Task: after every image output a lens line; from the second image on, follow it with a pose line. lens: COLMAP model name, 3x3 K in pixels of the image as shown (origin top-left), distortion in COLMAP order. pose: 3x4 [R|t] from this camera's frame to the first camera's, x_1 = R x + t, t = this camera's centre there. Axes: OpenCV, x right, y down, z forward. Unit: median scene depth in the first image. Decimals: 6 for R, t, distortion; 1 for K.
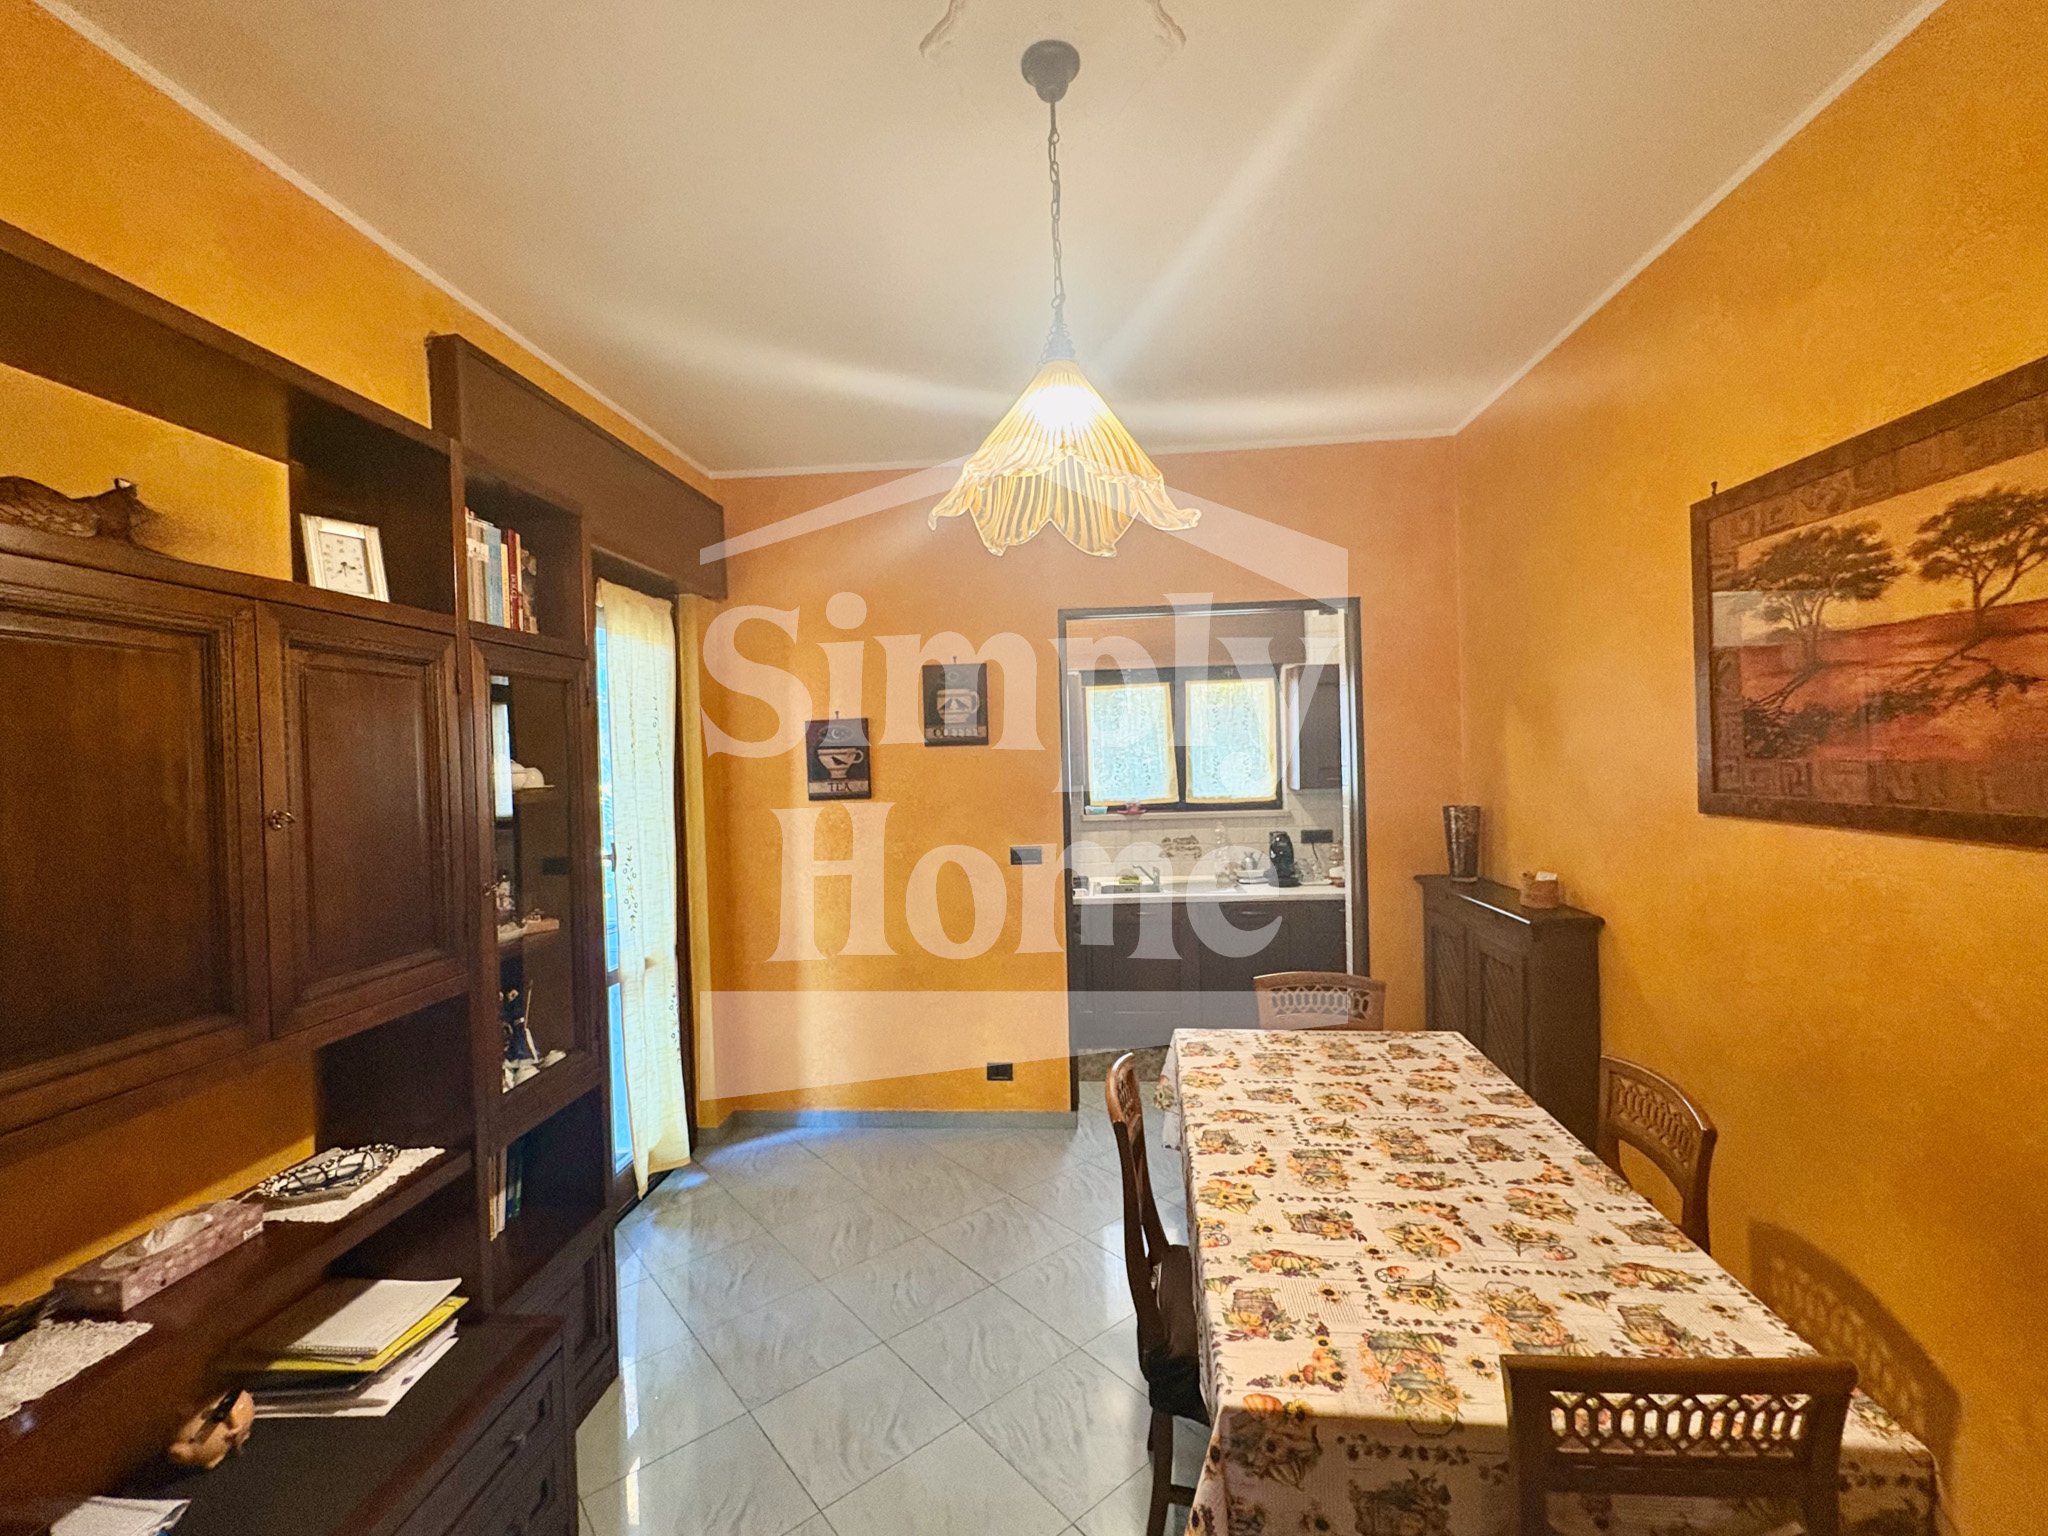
lens RADIAL K [[873.2, 0, 1026.7], [0, 873.2, 766.2], [0, 0, 1]] dist [-0.001274, 0.000372]
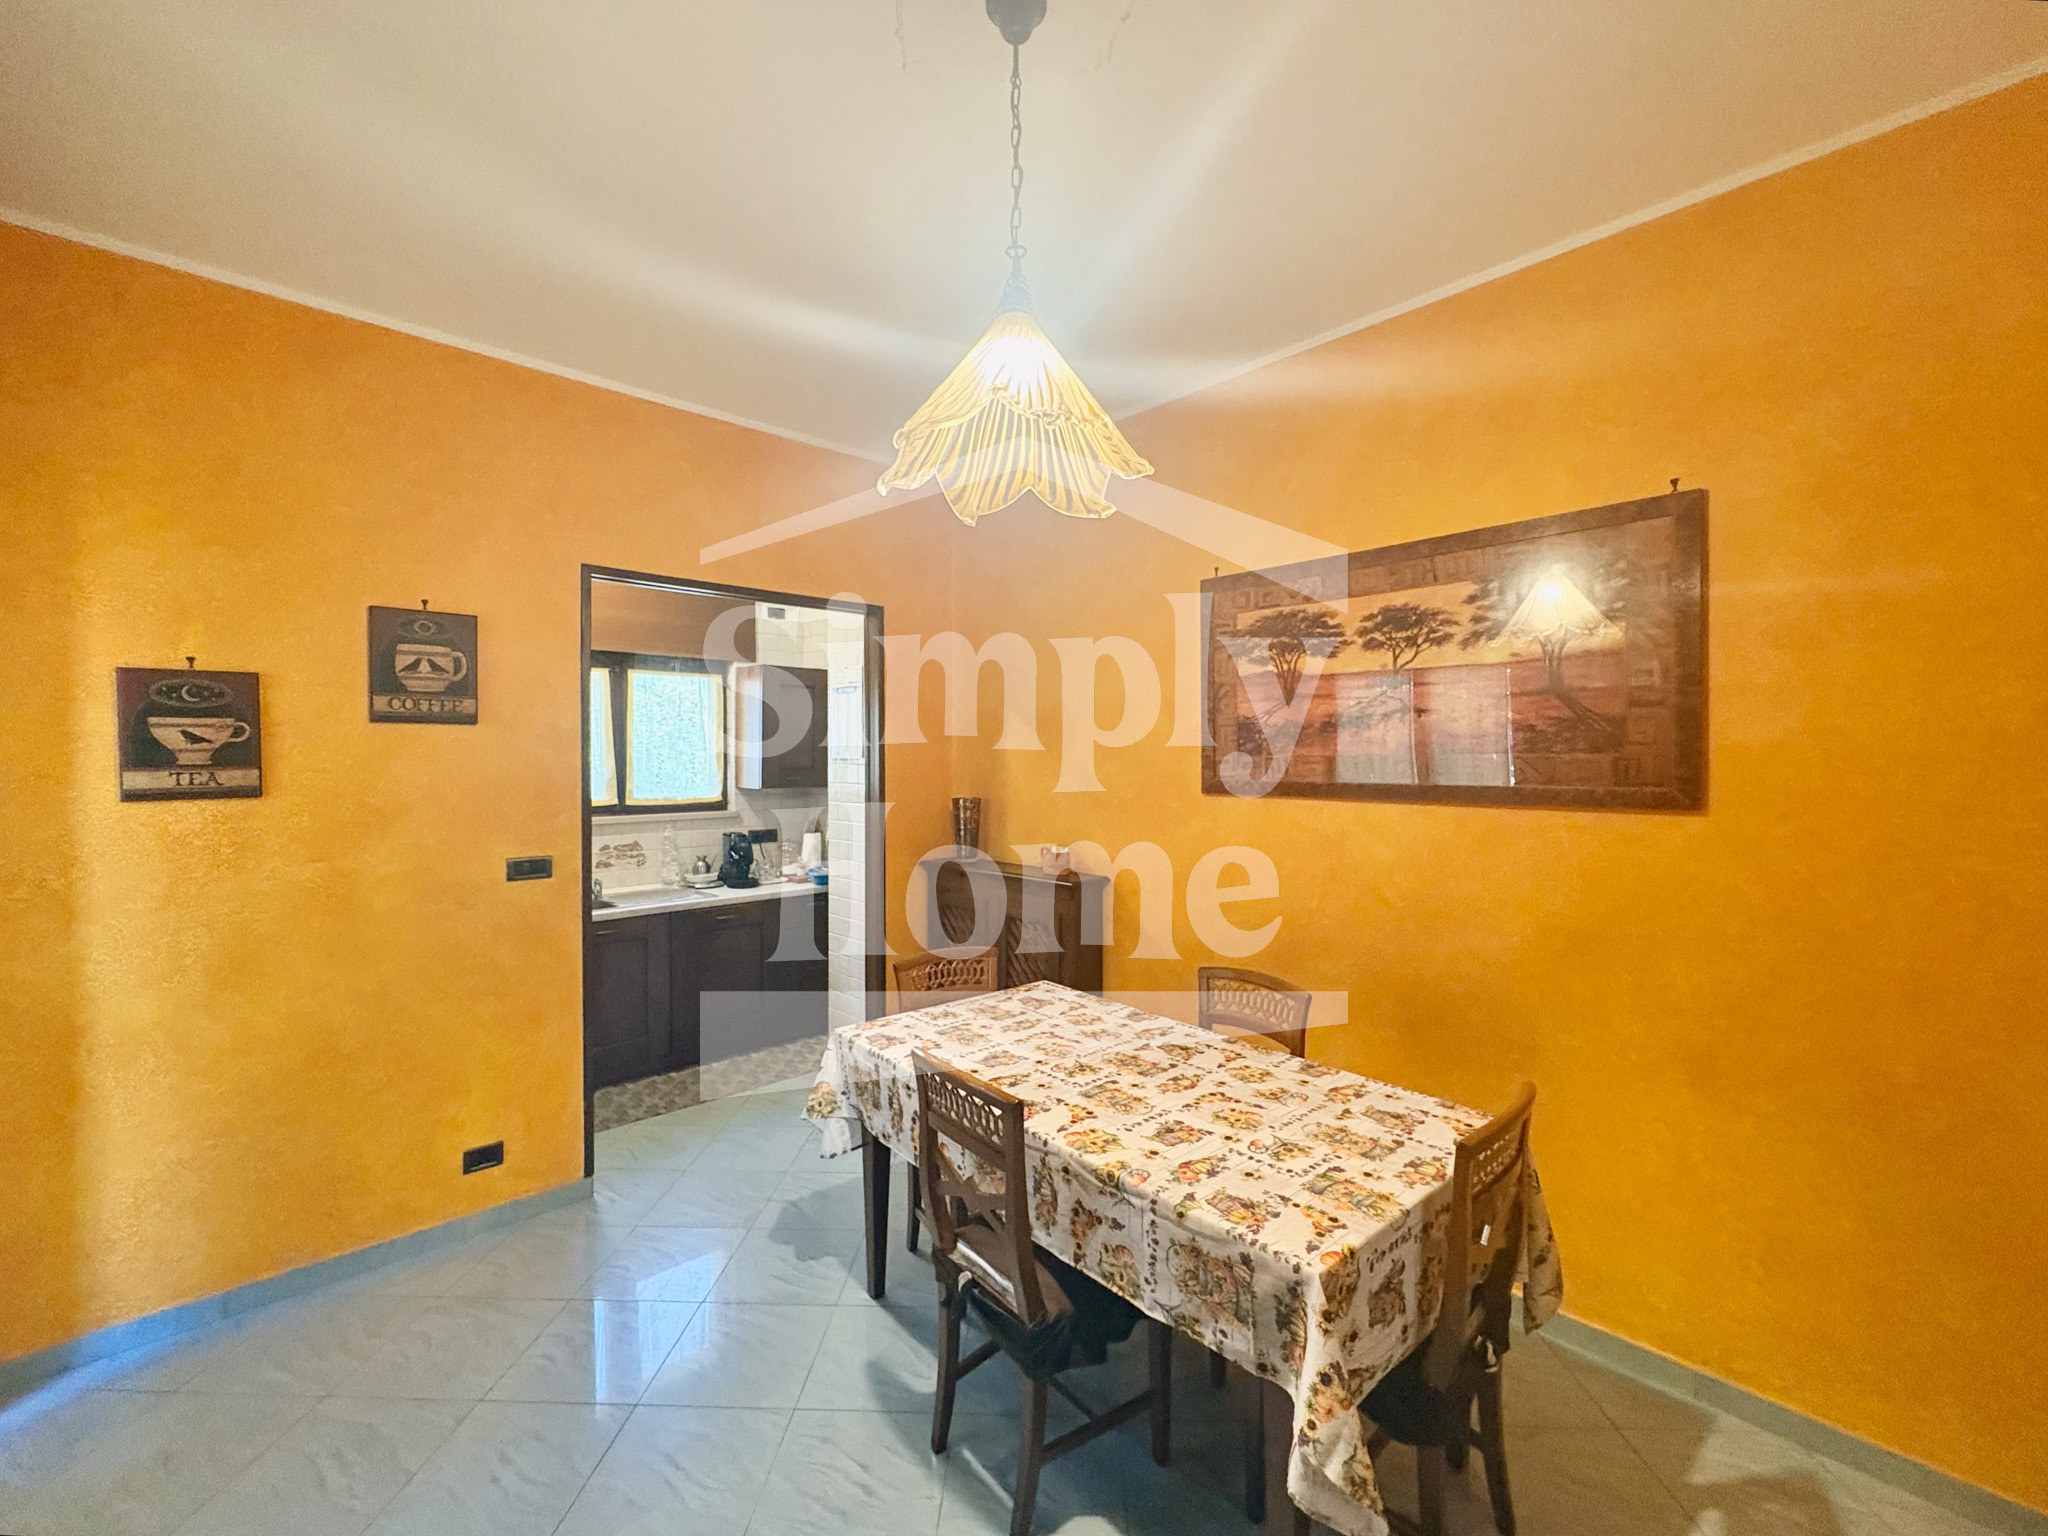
lens RADIAL K [[854.6, 0, 1026.3], [0, 854.6, 765.9], [0, 0, 1]] dist [-0.002170, -0.000021]
pose [[0.669179, 0.019498, 0.742845, -0.546016], [-0.007925, 0.999786, -0.019103, 0.043070], [-0.743059, 0.006897, 0.669191, 0.311440]]
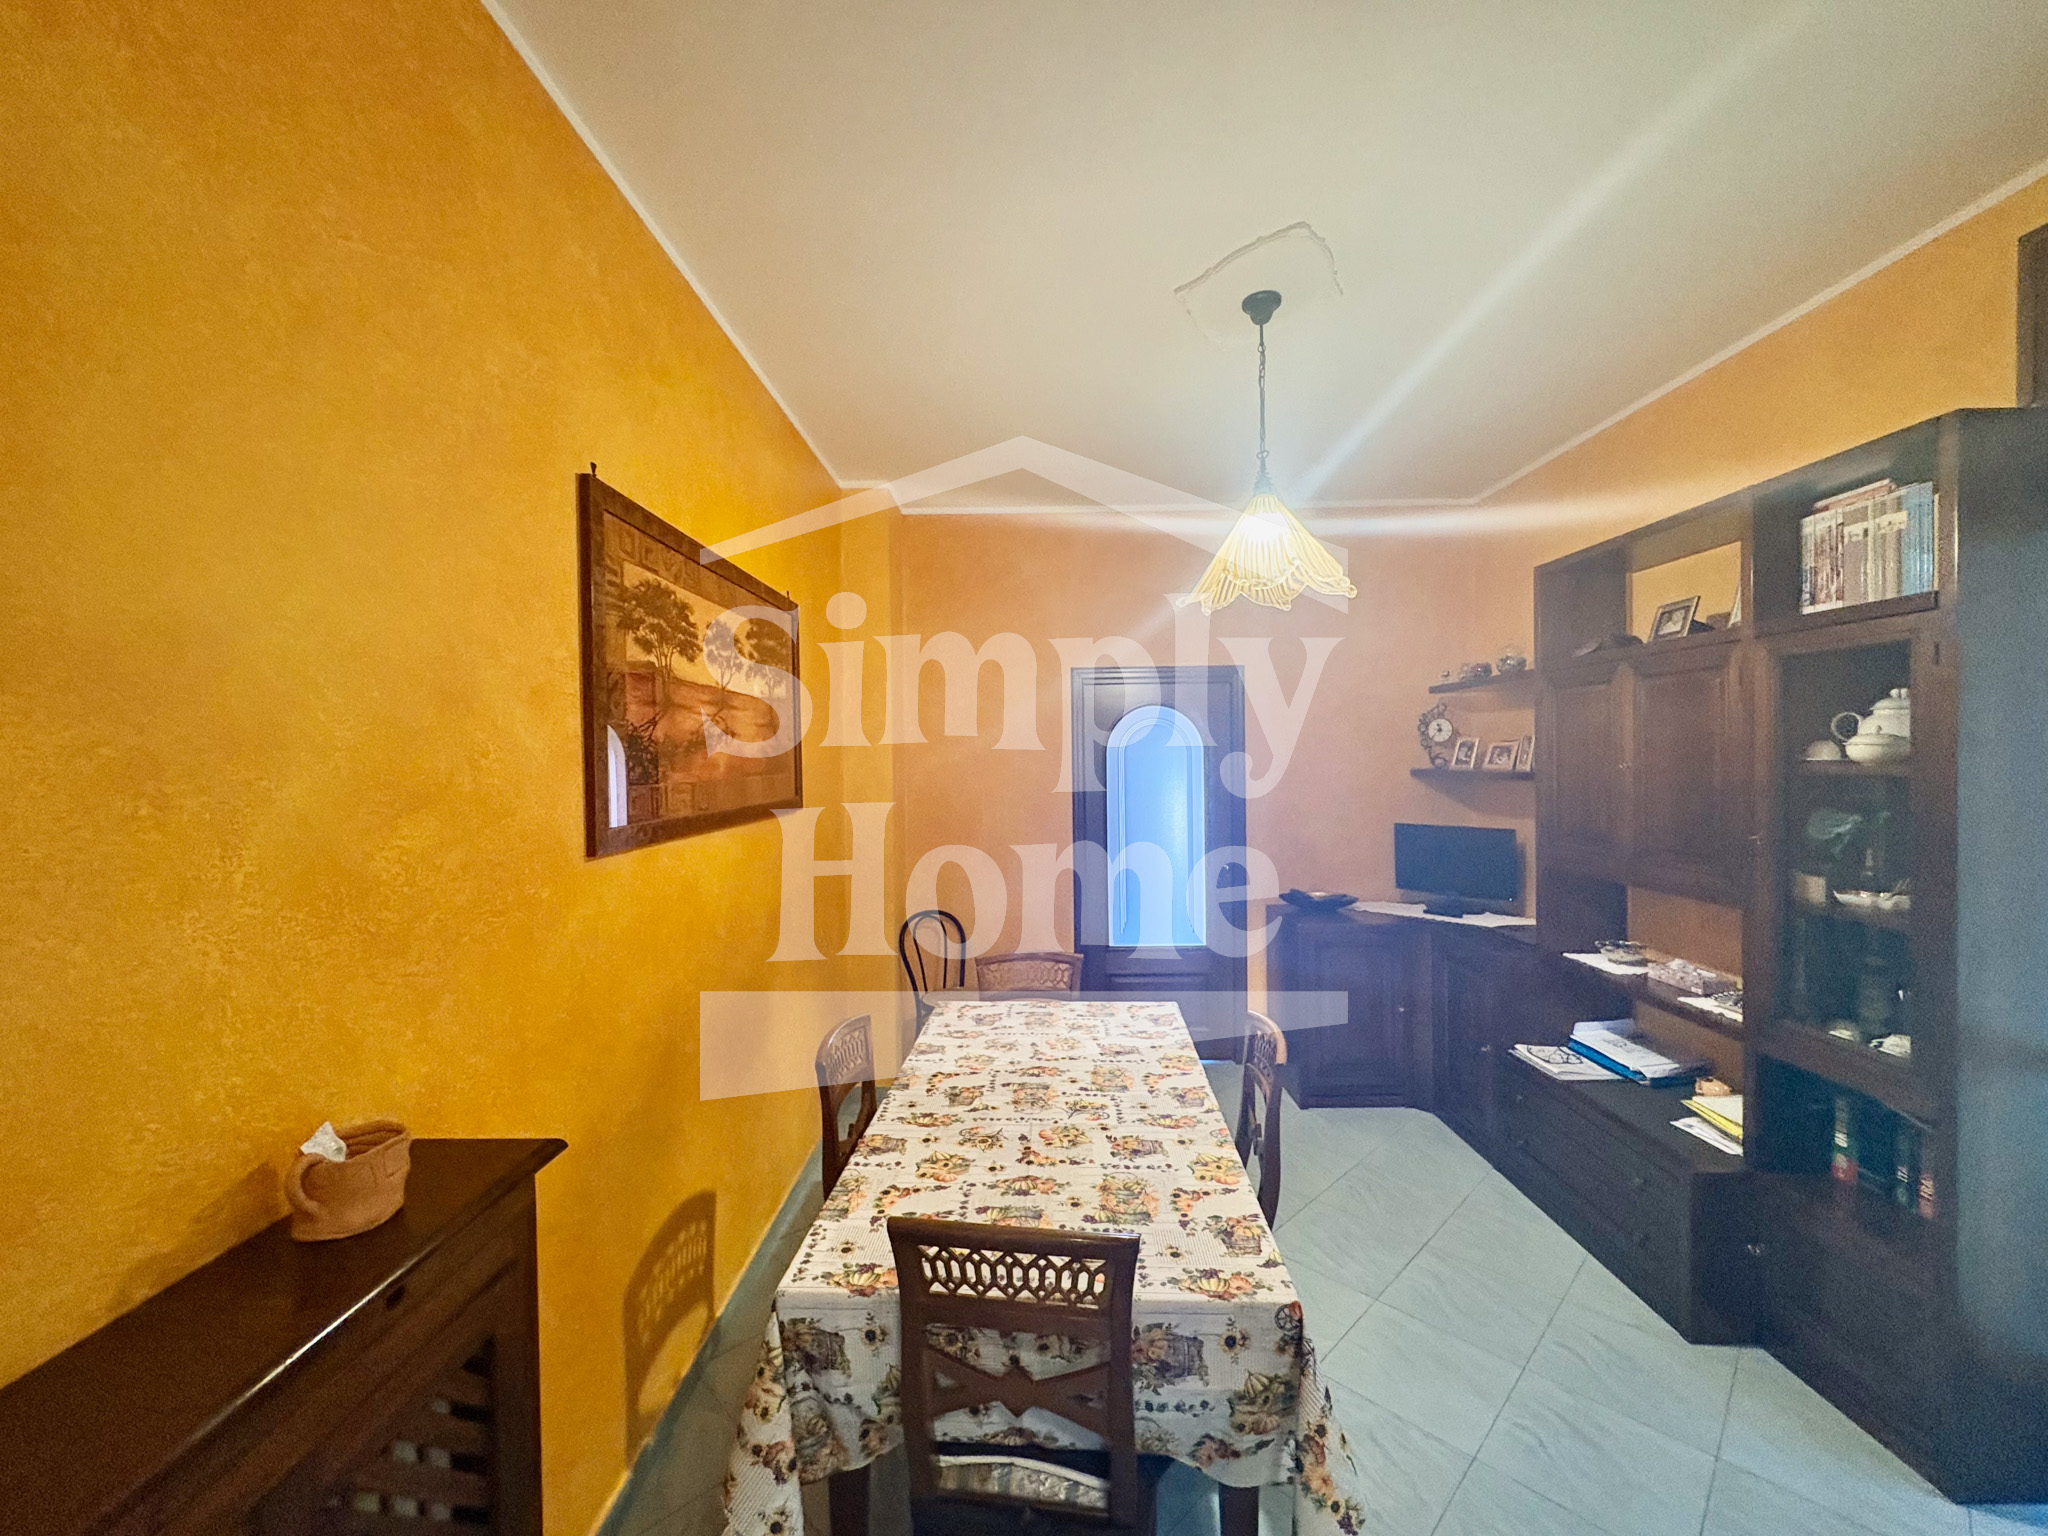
lens RADIAL K [[816.7, 0, 1024.5], [0, 816.7, 766.2], [0, 0, 1]] dist [-0.000043, -0.000234]
pose [[-0.996728, 0.045403, -0.066866, 0.487407], [0.043695, 0.998686, 0.026776, -0.037752], [0.067994, 0.023767, -0.997403, 2.047256]]
